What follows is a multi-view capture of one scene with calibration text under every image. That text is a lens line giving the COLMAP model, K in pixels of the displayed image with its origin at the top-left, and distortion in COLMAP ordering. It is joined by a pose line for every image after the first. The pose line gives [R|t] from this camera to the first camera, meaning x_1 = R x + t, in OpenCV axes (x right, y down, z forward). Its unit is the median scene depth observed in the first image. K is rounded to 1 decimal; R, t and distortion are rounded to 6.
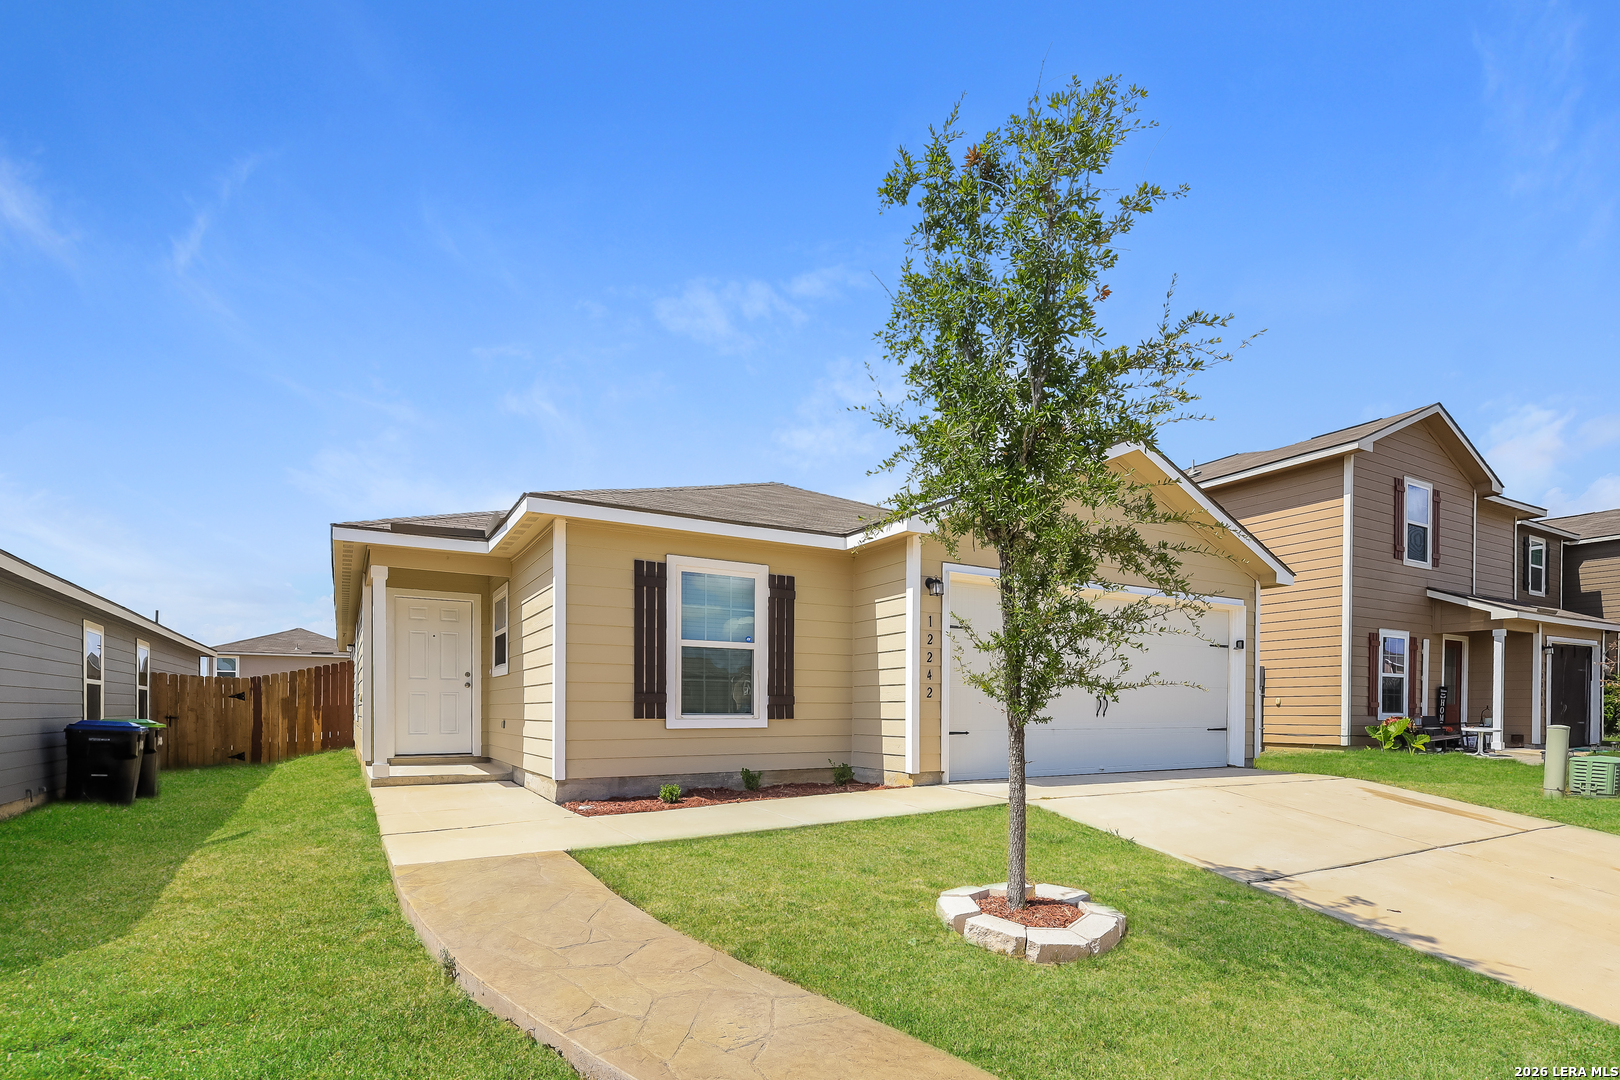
lens RADIAL K [[743.0, 0, 751.2], [0, 743.0, 507.6], [0, 0, 1]] dist [0.014337, 0.000197]
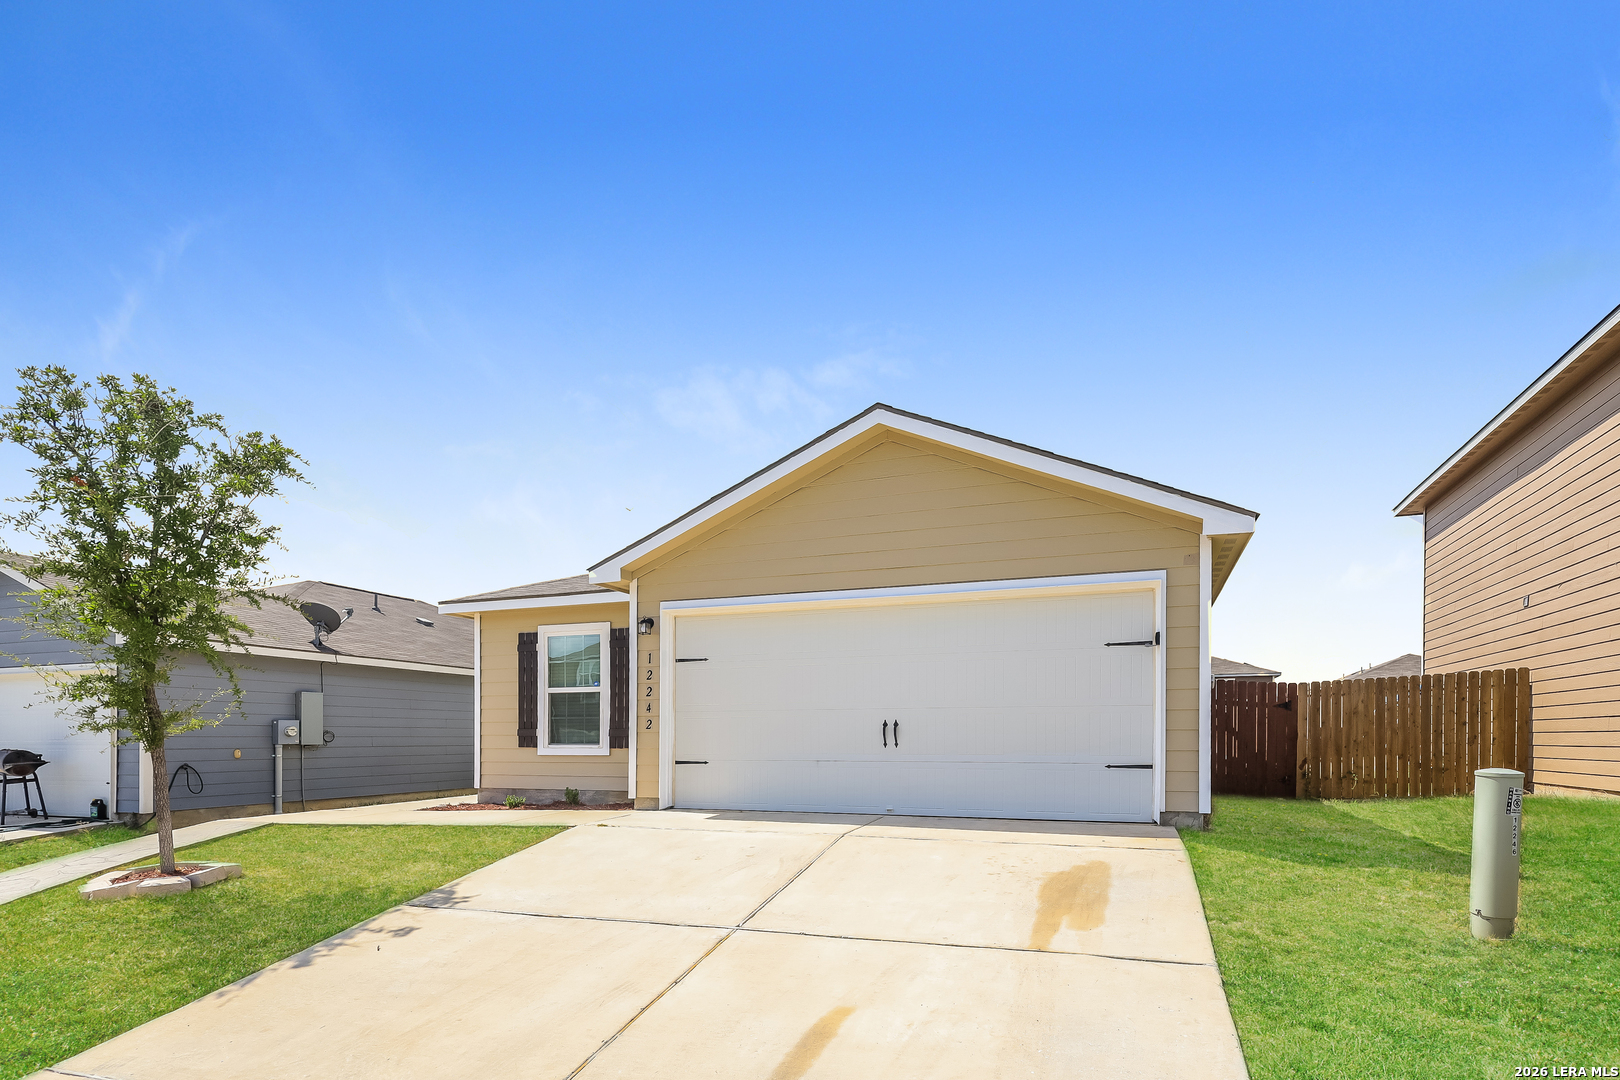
lens RADIAL K [[712.7, 0, 862.4], [0, 712.7, 529.0], [0, 0, 1]] dist [0.003134, 0.000312]
pose [[0.694373, -0.207317, -0.689105, 1.214519], [0.189993, 0.976439, -0.102316, 0.134496], [0.694082, -0.059880, 0.717402, 0.480857]]
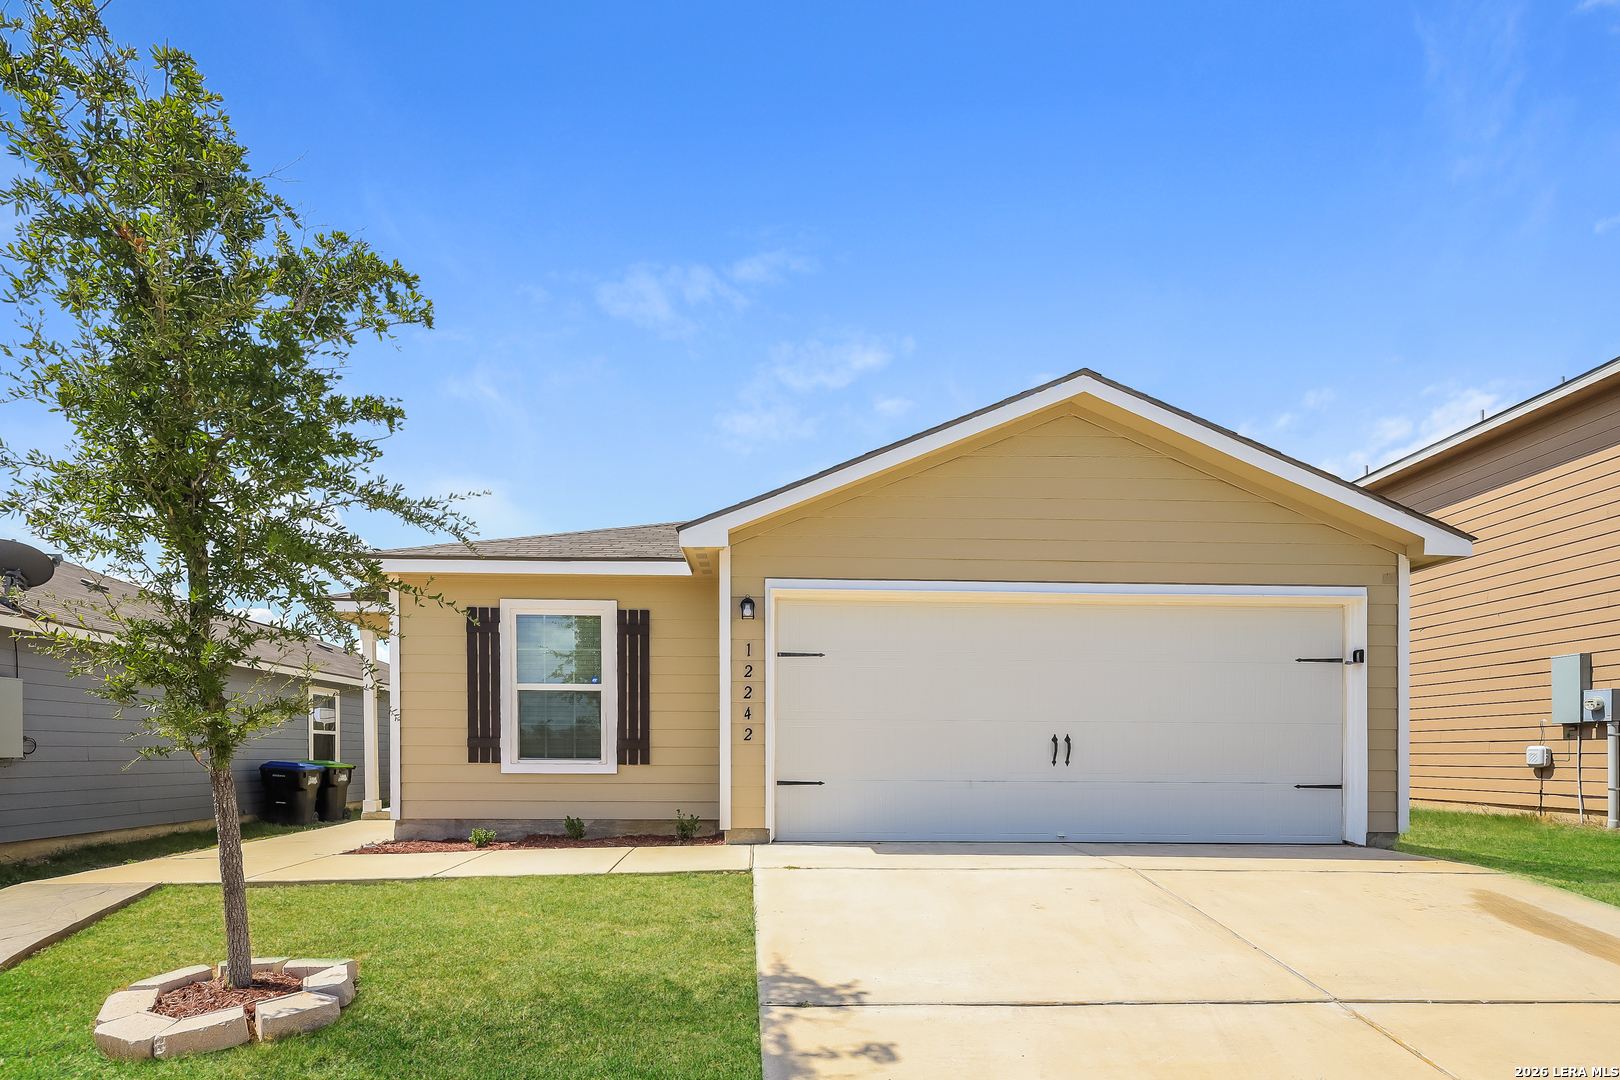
lens RADIAL K [[748.5, 0, 811.4], [0, 748.5, 557.4], [0, 0, 1]] dist [0.008515, 0.000167]
pose [[0.890380, -0.113882, -0.440743, 0.697508], [0.114398, 0.993108, -0.025501, 0.079808], [0.440610, -0.027714, 0.897271, 0.276755]]
